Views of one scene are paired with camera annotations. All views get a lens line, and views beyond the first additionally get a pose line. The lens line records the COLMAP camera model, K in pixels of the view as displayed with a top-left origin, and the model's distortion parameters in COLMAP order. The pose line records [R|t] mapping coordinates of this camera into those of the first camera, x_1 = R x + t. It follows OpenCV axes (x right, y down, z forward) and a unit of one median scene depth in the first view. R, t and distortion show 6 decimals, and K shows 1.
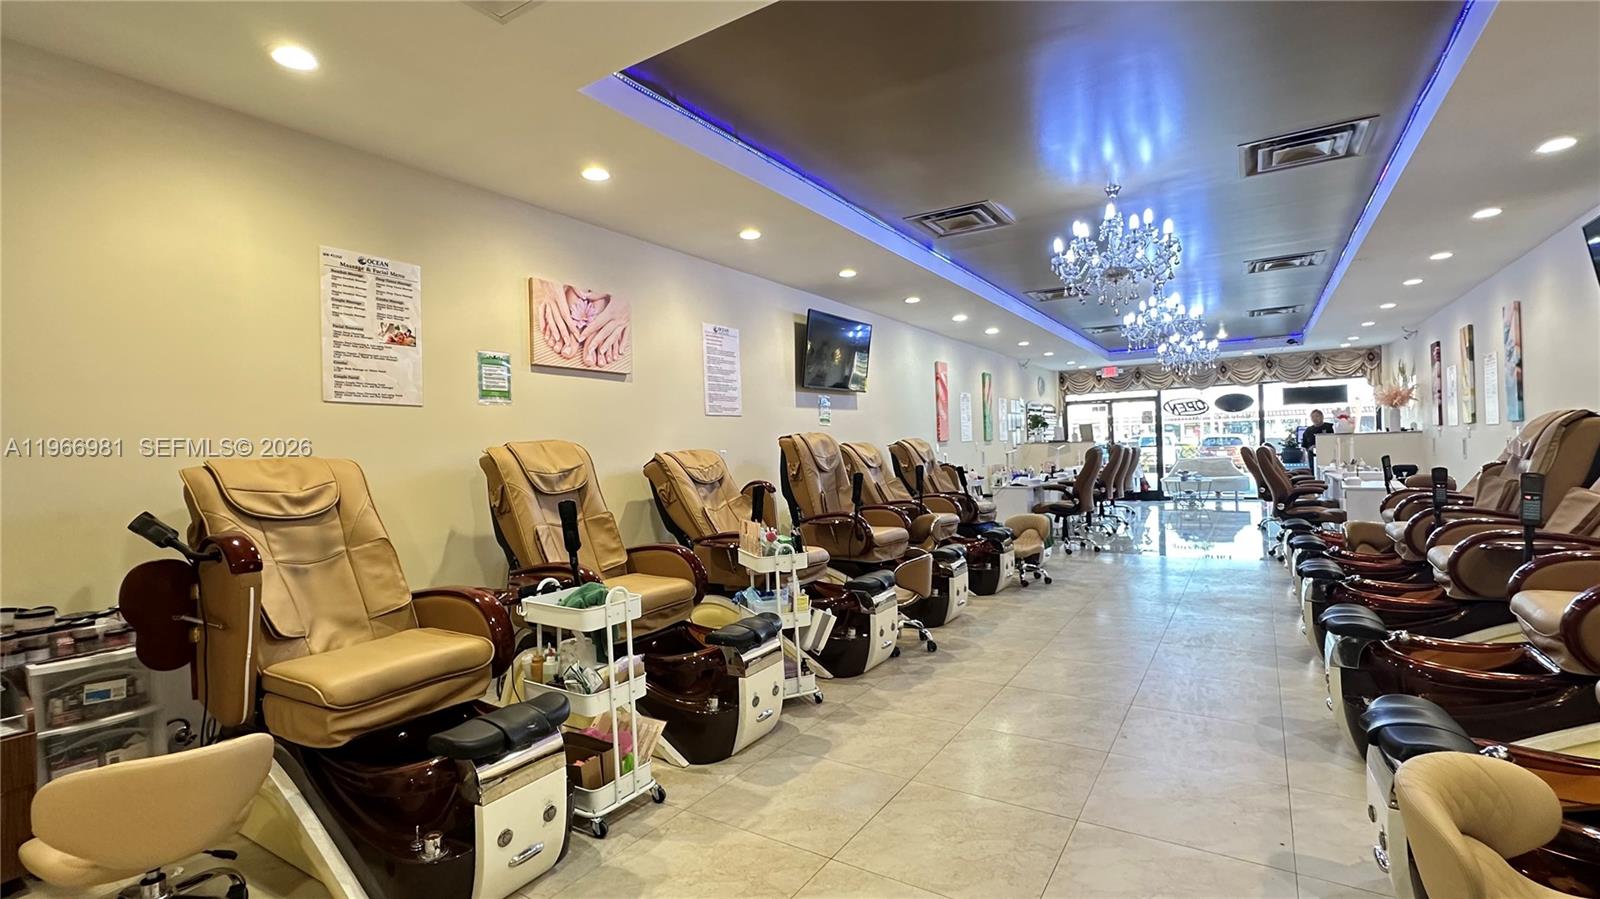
lens RADIAL K [[712.9, 0, 799.5], [0, 712.9, 448.8], [0, 0, 1]] dist [-0.003803, 0.000446]
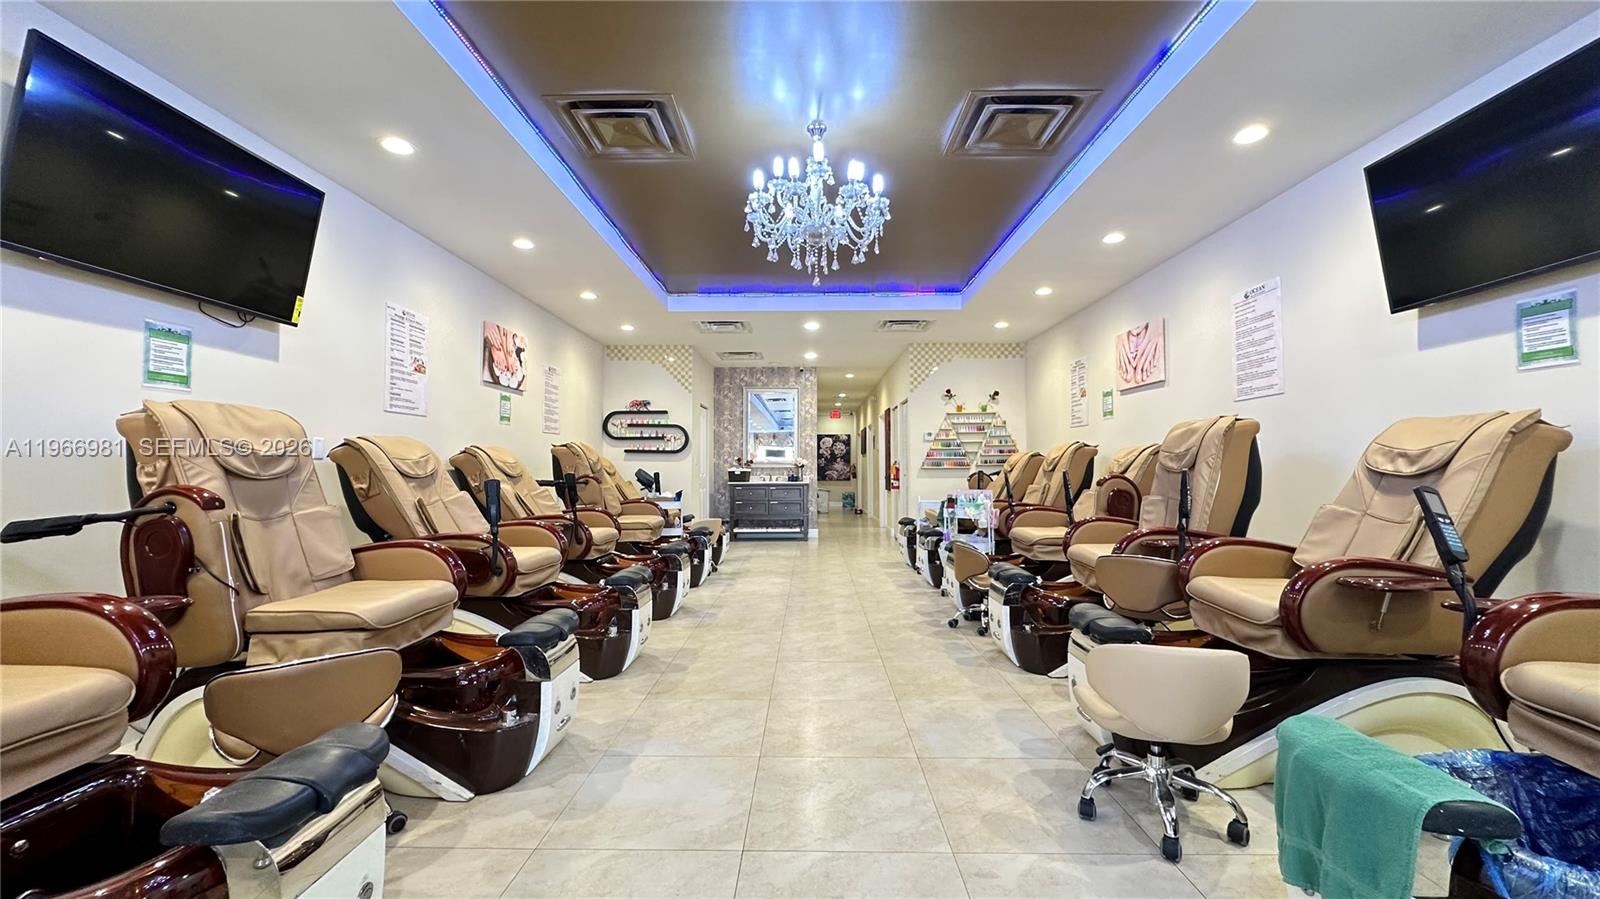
lens RADIAL K [[635.8, 0, 801.6], [0, 635.8, 447.1], [0, 0, 1]] dist [-0.003539, 0.000839]
pose [[-0.848801, 0.013741, -0.528534, 0.902223], [0.027084, 0.999480, -0.017510, 0.009571], [0.528018, -0.029177, -0.848732, 1.708302]]
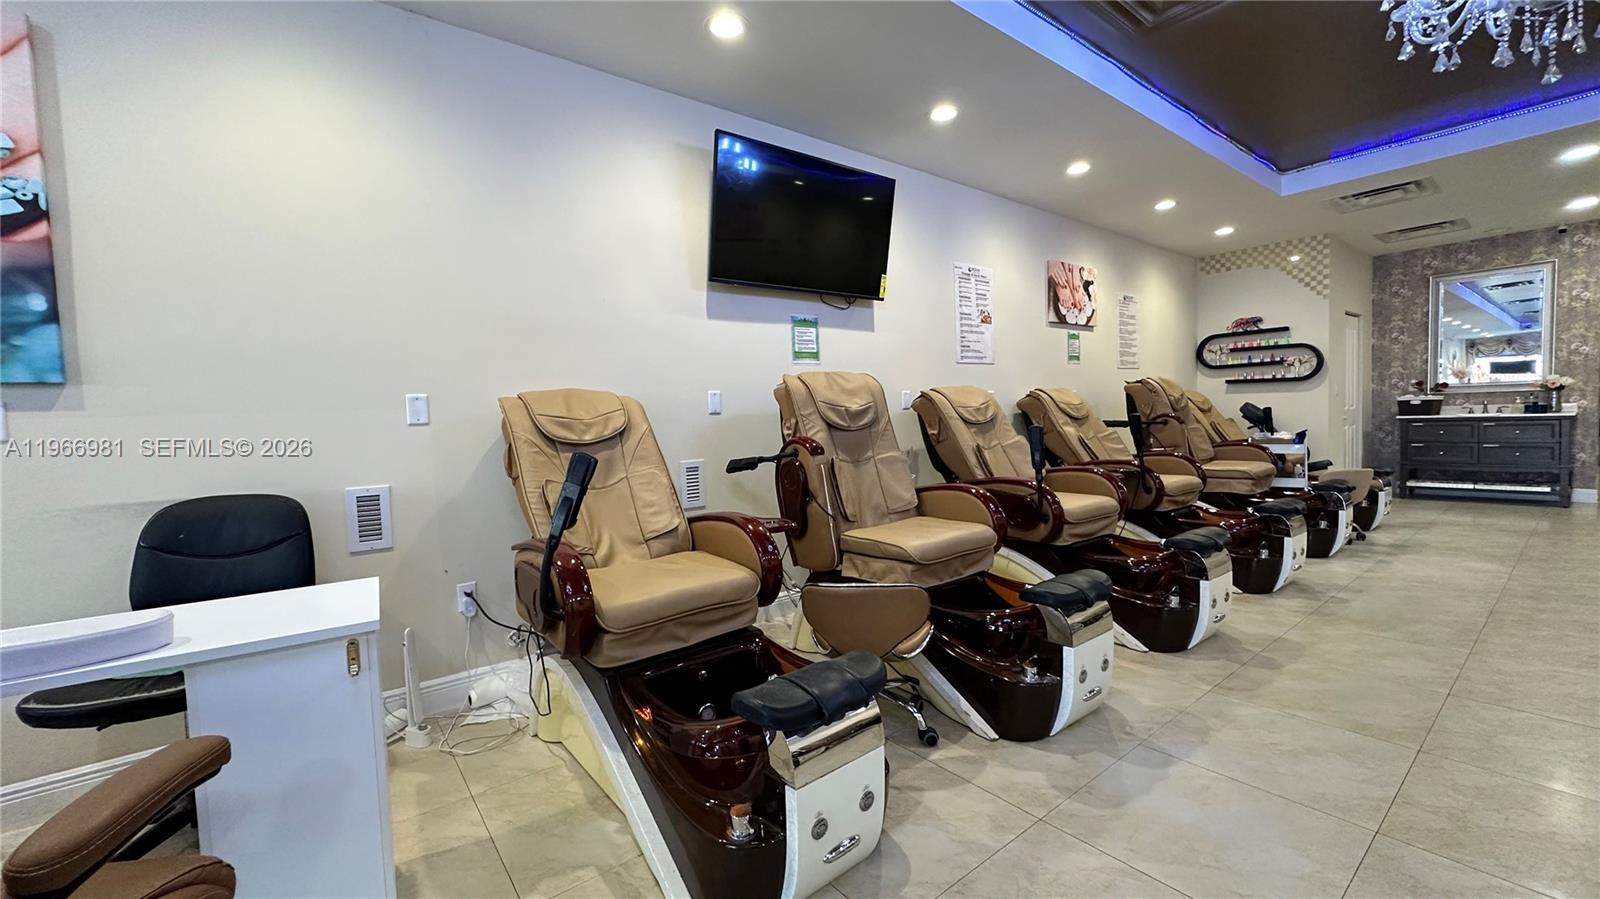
lens RADIAL K [[635.8, 0, 800.1], [0, 635.8, 447.3], [0, 0, 1]] dist [-0.003539, 0.000839]
pose [[-0.942896, 0.047623, 0.329666, 0.834897], [0.064962, 0.997013, 0.041776, 0.001103], [-0.326691, 0.060807, -0.943173, 1.667761]]
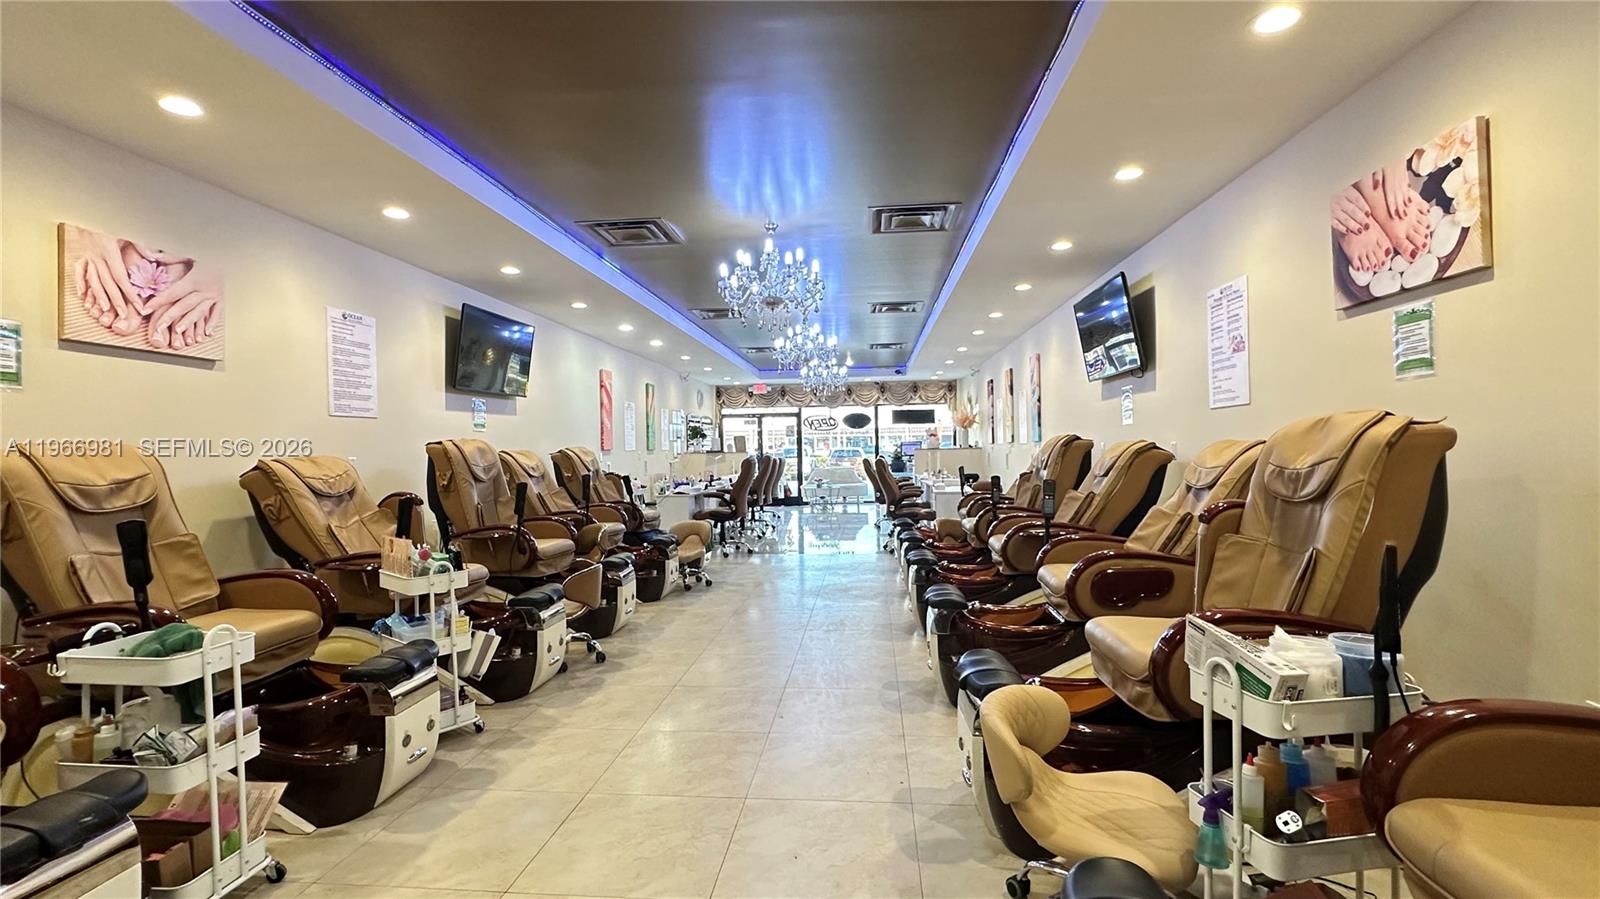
lens RADIAL K [[712.9, 0, 800.7], [0, 712.9, 447.6], [0, 0, 1]] dist [-0.003803, 0.000446]
pose [[0.889707, 0.016162, 0.456247, -0.022954], [-0.009626, 0.999815, -0.016647, -0.000289], [-0.456431, 0.010419, 0.889698, -0.010633]]
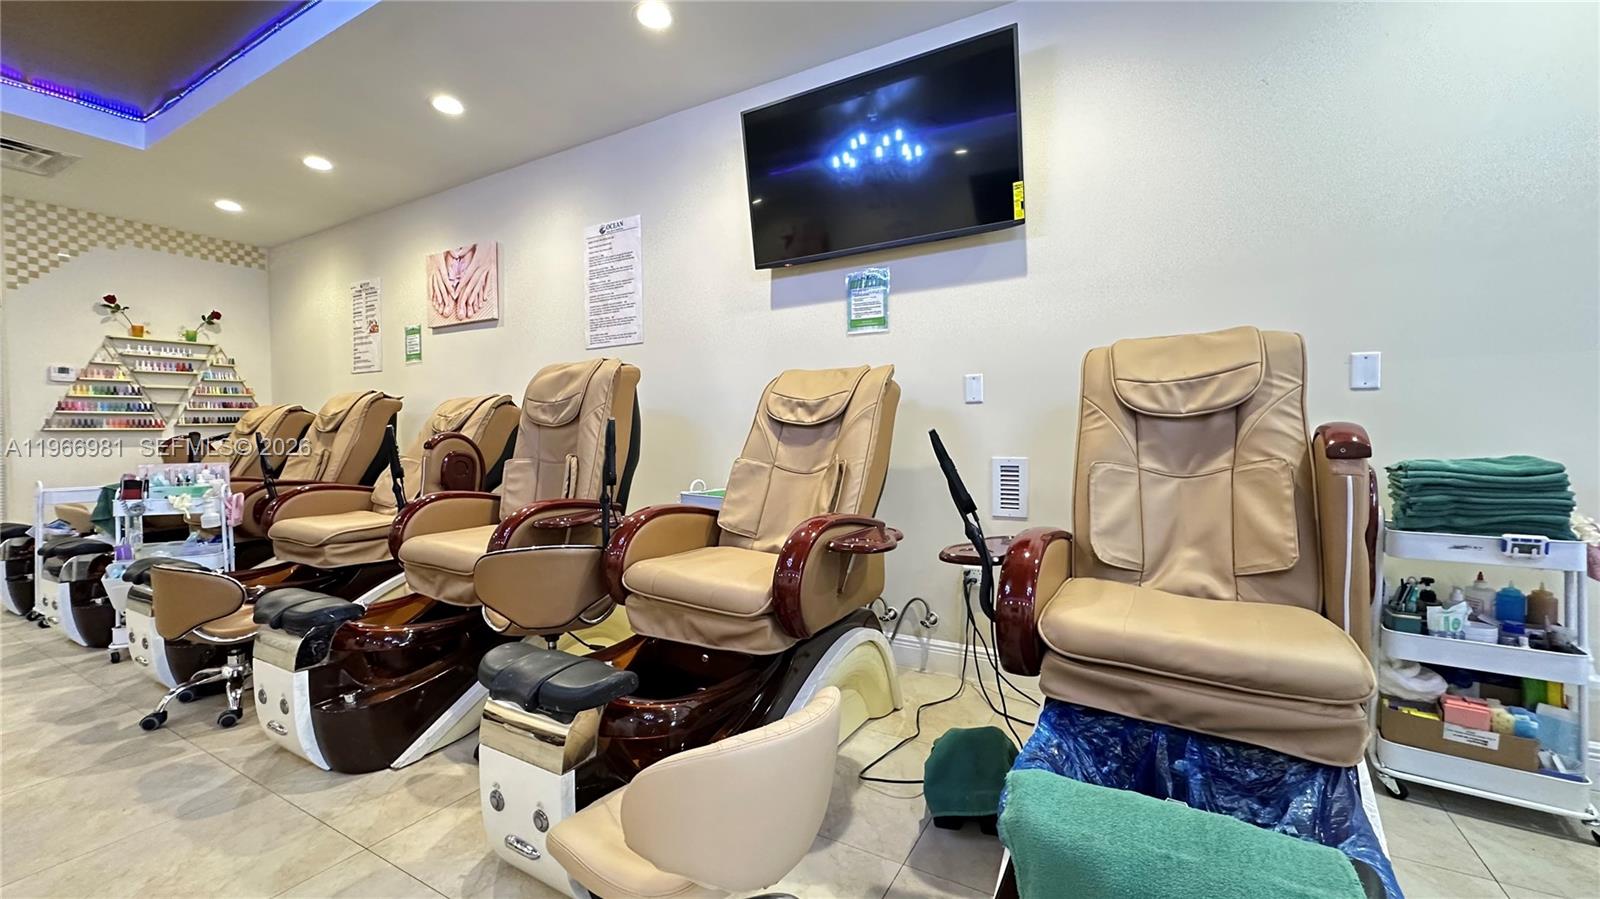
lens RADIAL K [[635.8, 0, 800.4], [0, 635.8, 446.4], [0, 0, 1]] dist [-0.003539, 0.000839]
pose [[0.051683, 0.052814, -0.997266, 0.707641], [0.007025, 0.998557, 0.053247, 0.028031], [0.998639, -0.009758, 0.051237, 1.481691]]
